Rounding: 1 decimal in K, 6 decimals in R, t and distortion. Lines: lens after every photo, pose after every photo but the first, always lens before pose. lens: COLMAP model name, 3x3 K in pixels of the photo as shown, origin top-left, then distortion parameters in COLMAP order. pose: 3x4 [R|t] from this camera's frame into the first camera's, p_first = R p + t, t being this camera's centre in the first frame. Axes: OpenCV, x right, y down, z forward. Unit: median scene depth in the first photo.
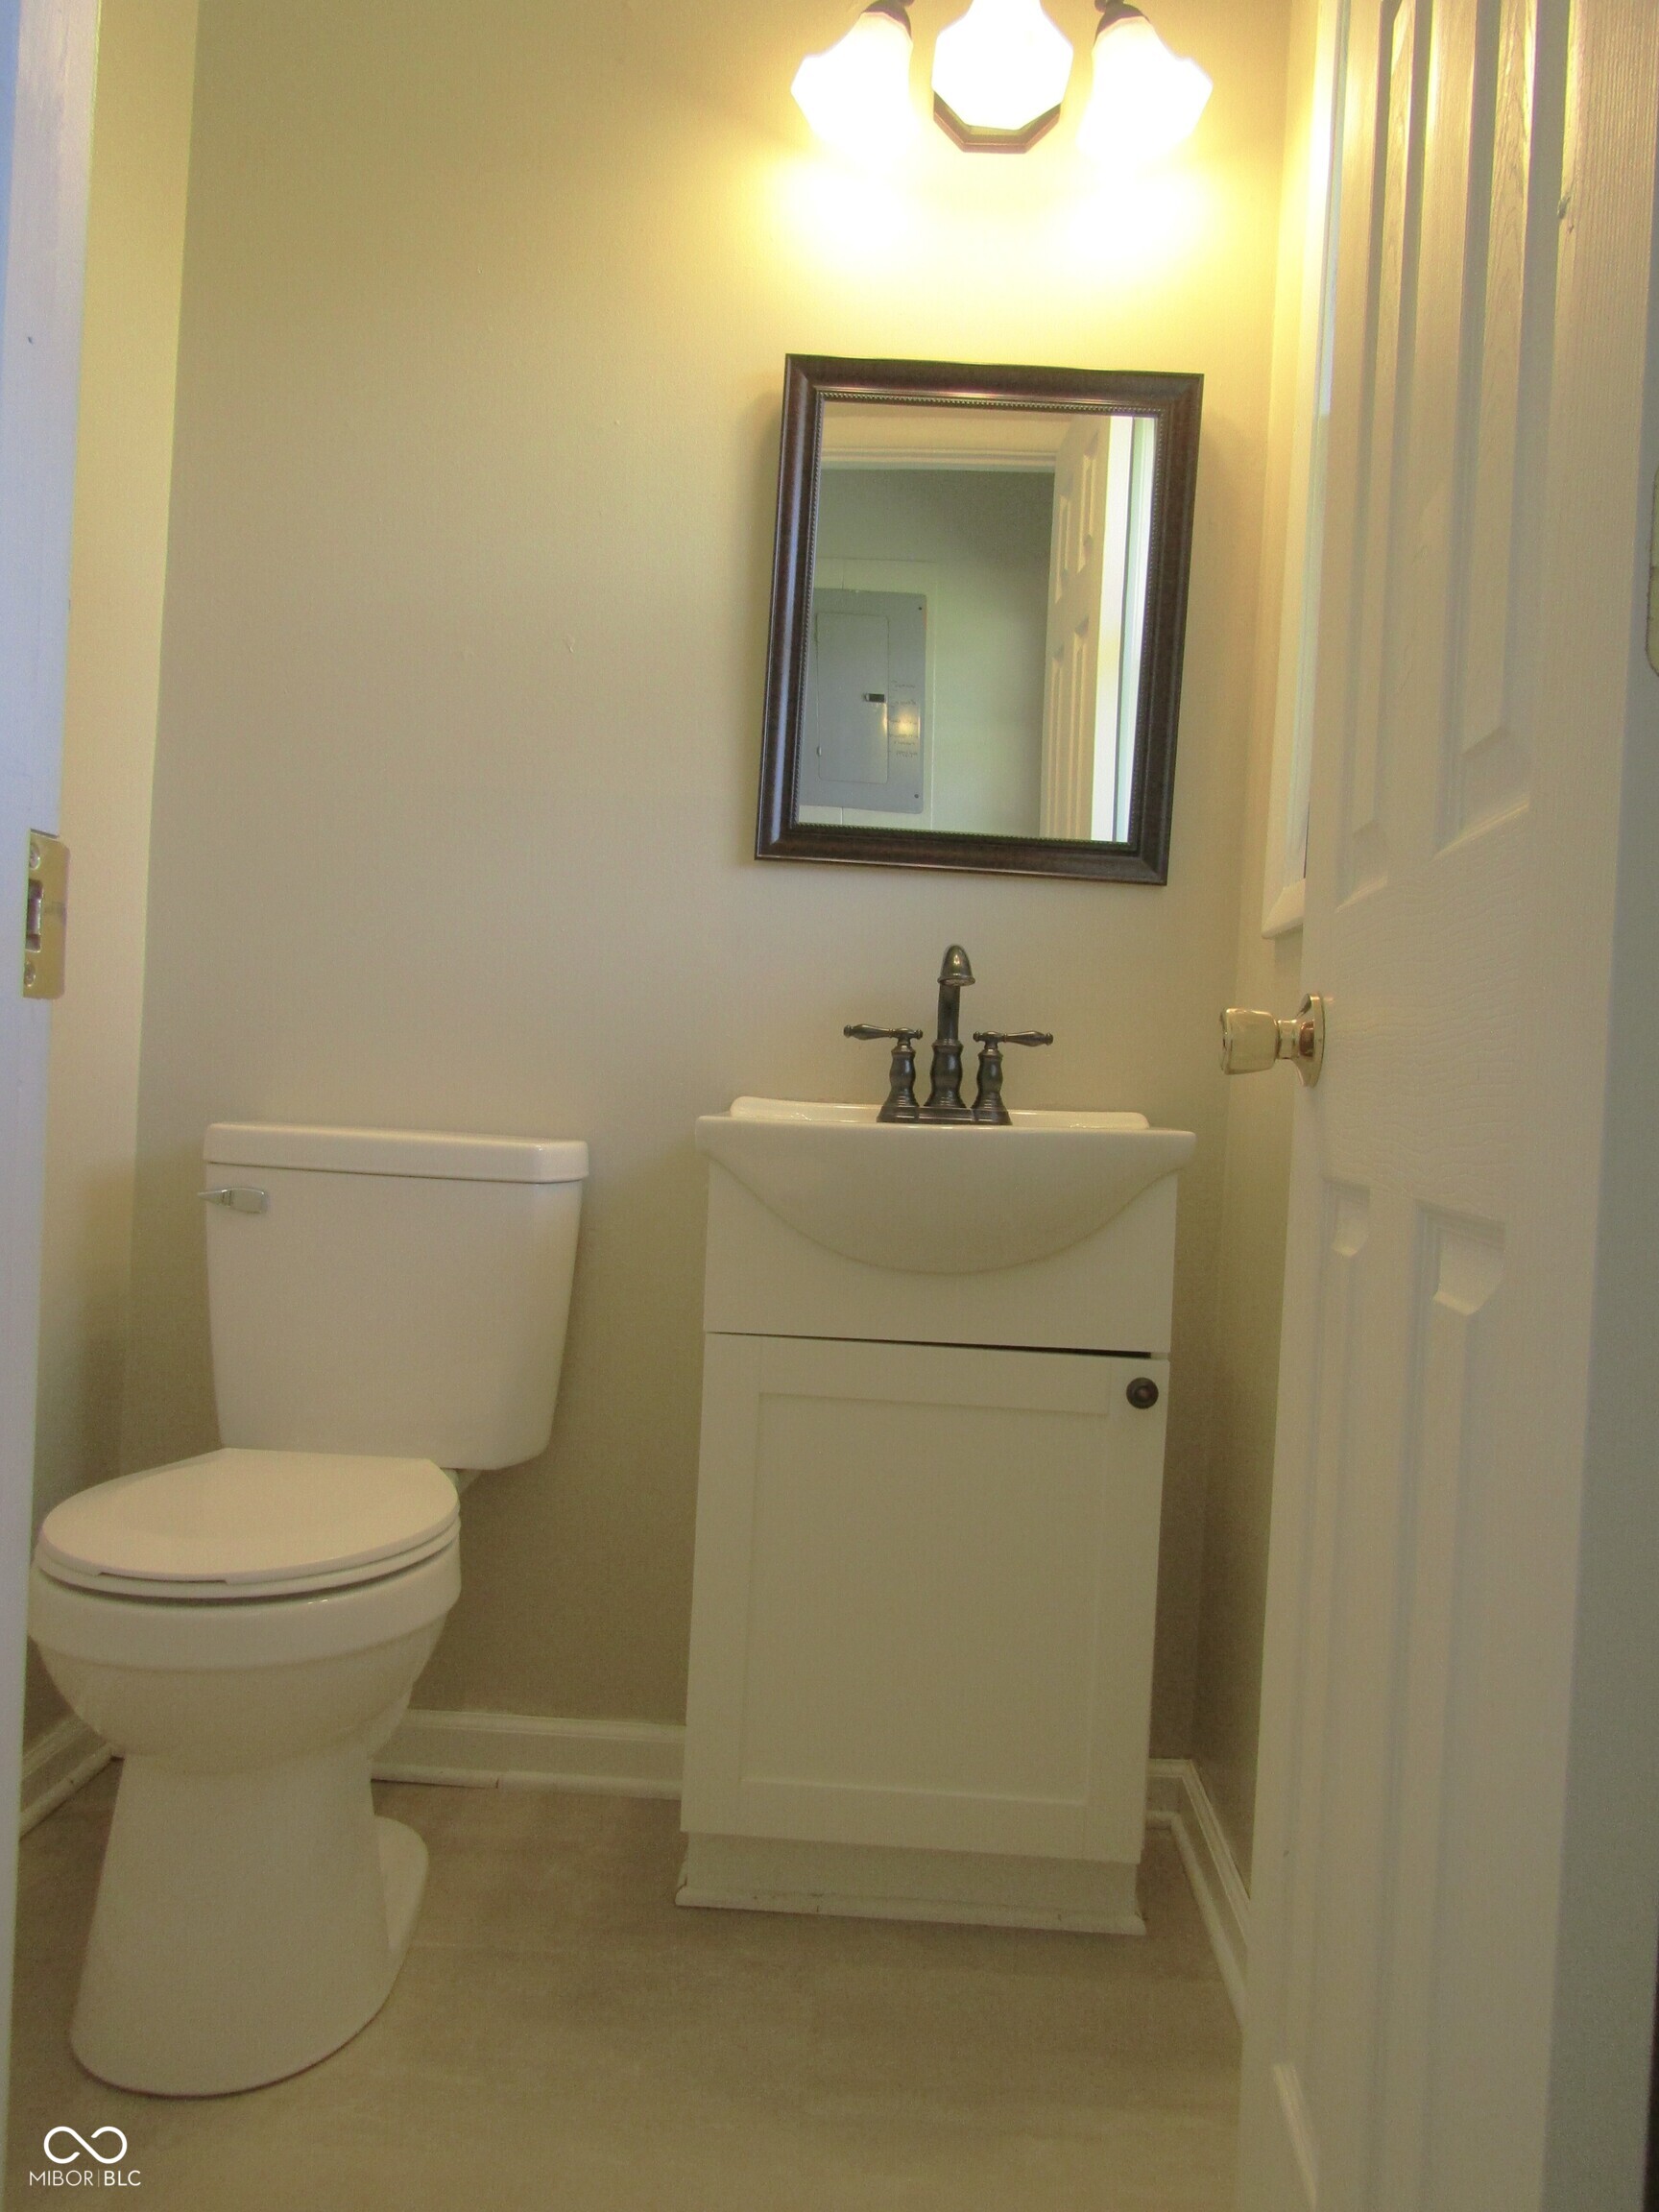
lens RADIAL K [[1542.7, 0, 829.6], [0, 1542.7, 1112.0], [0, 0, 1]] dist [-0.010501, -0.005292]
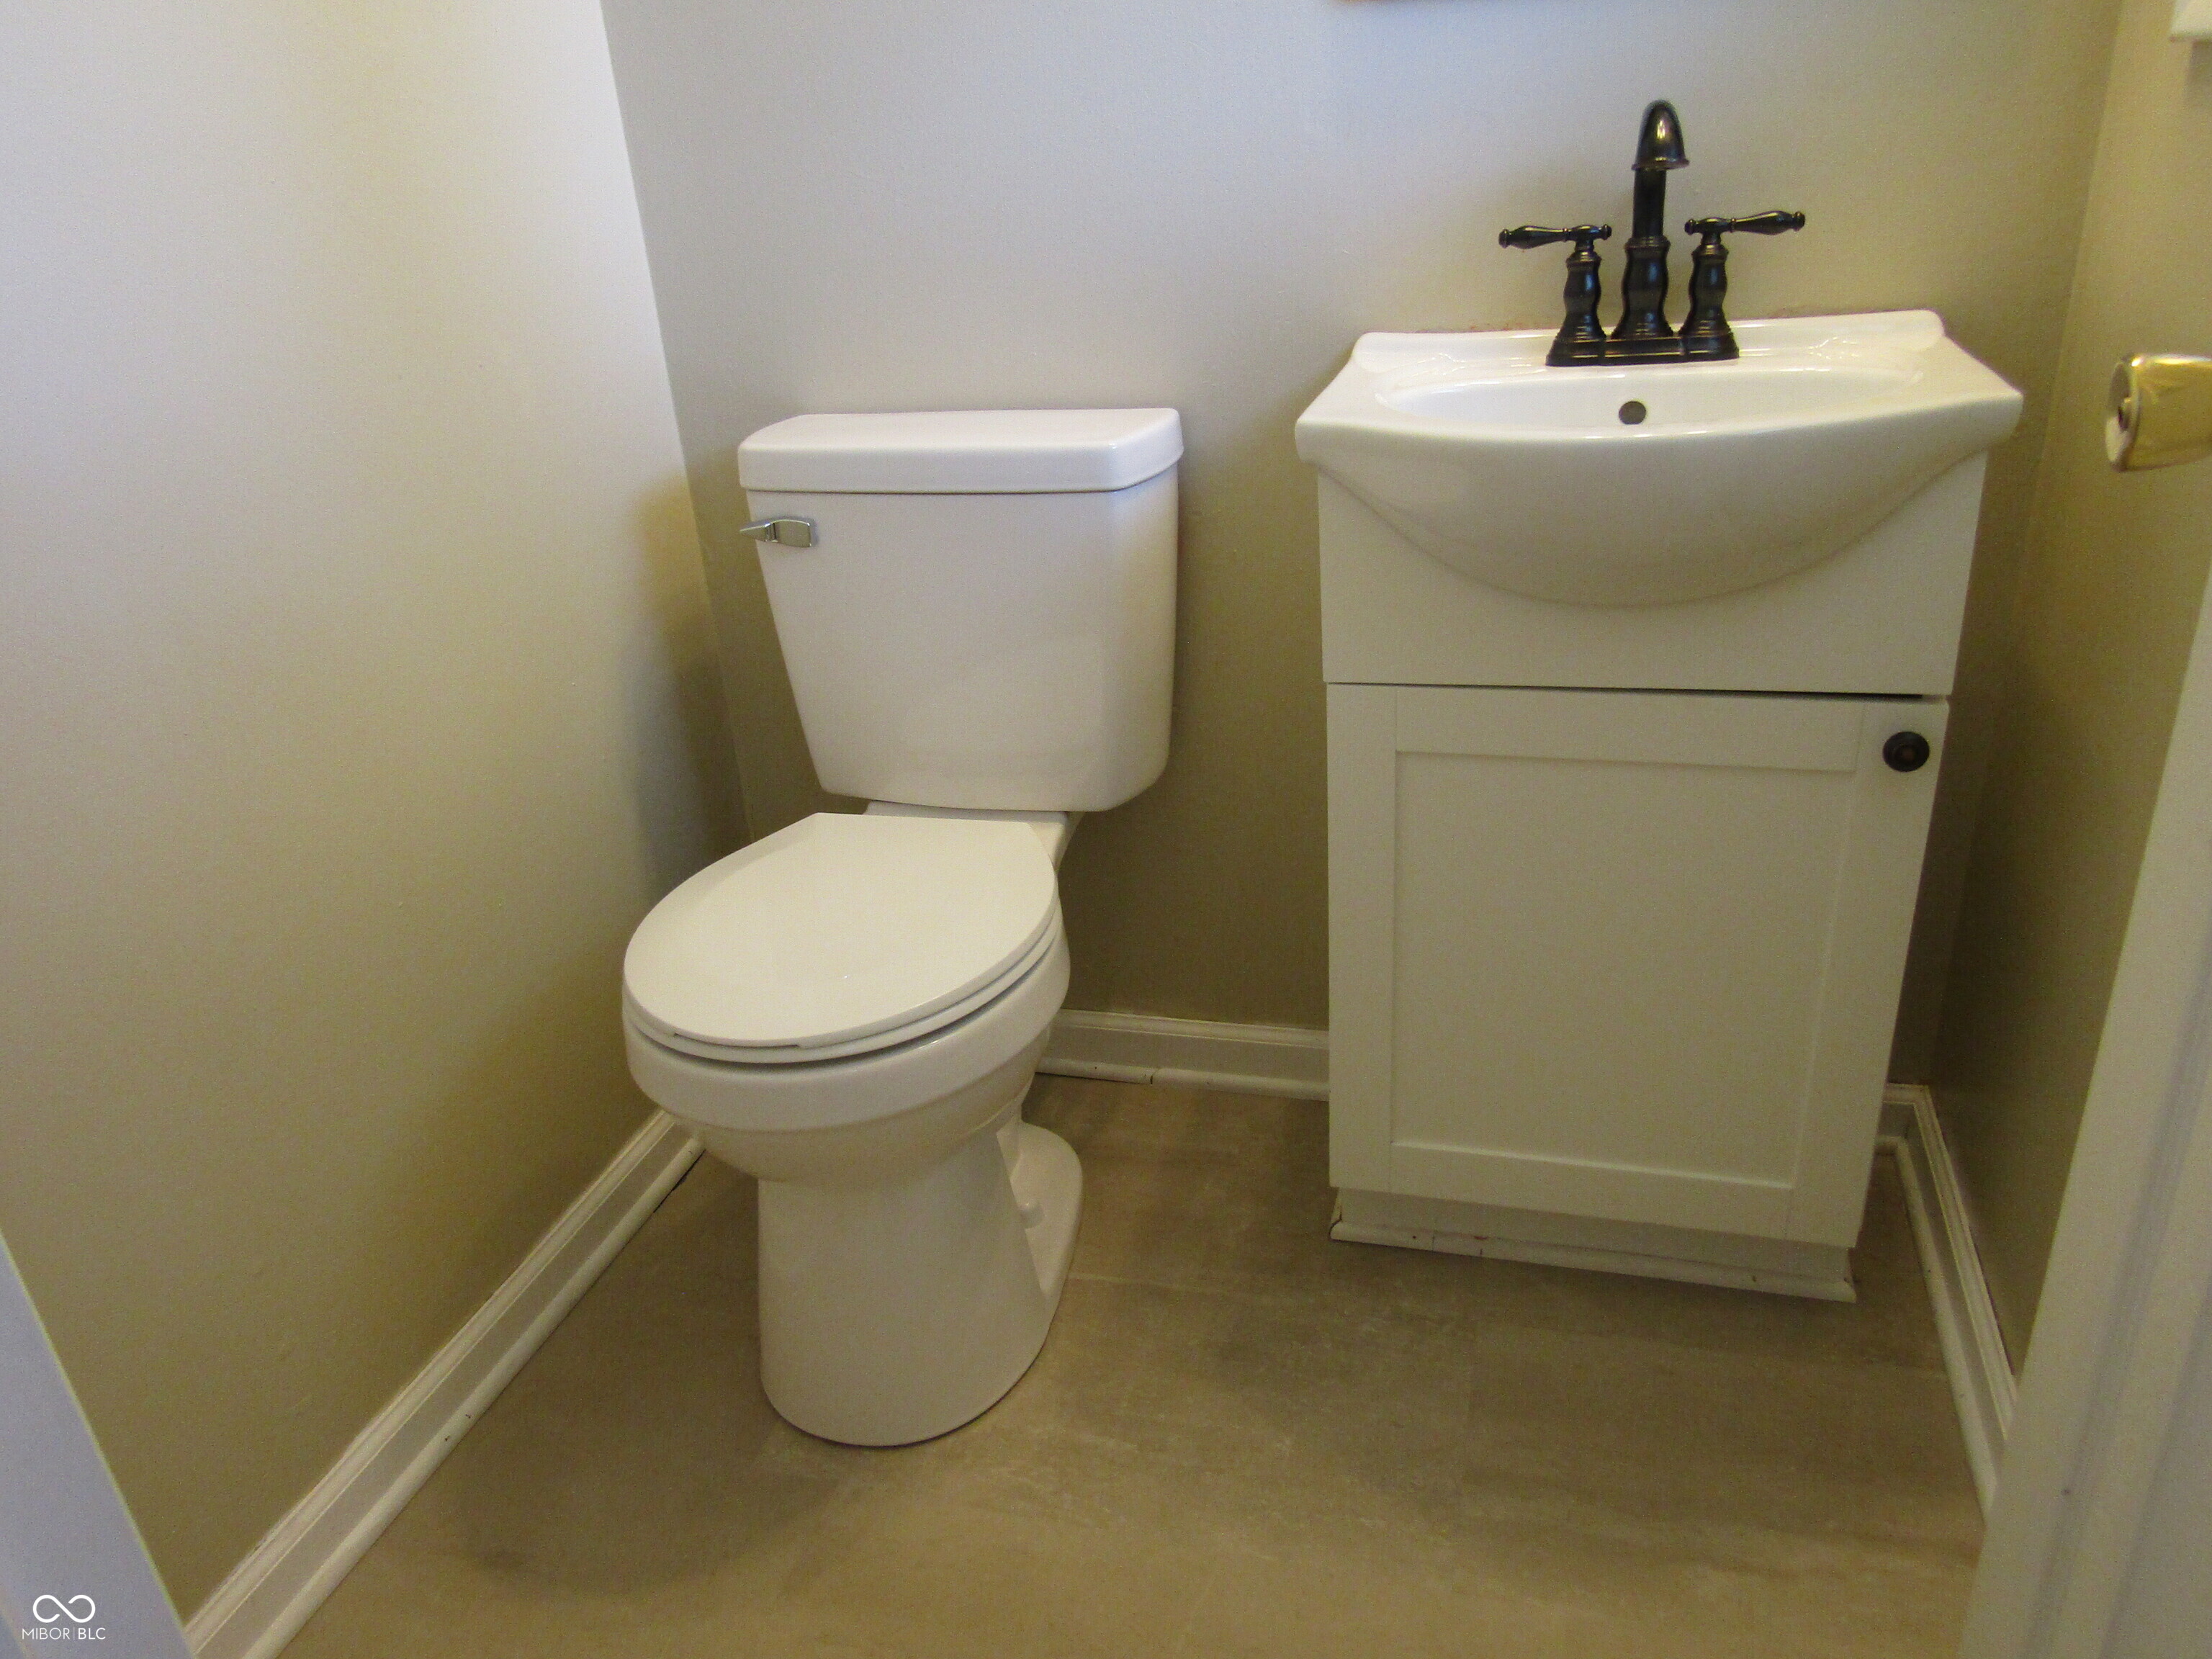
lens RADIAL K [[1542.7, 0, 1114.3], [0, 1542.7, 835.9], [0, 0, 1]] dist [-0.010501, -0.005292]
pose [[0.965145, -0.007643, -0.261604, 0.022162], [0.113032, 0.913716, 0.390317, -0.101608], [0.236048, -0.406282, 0.882732, 0.196156]]
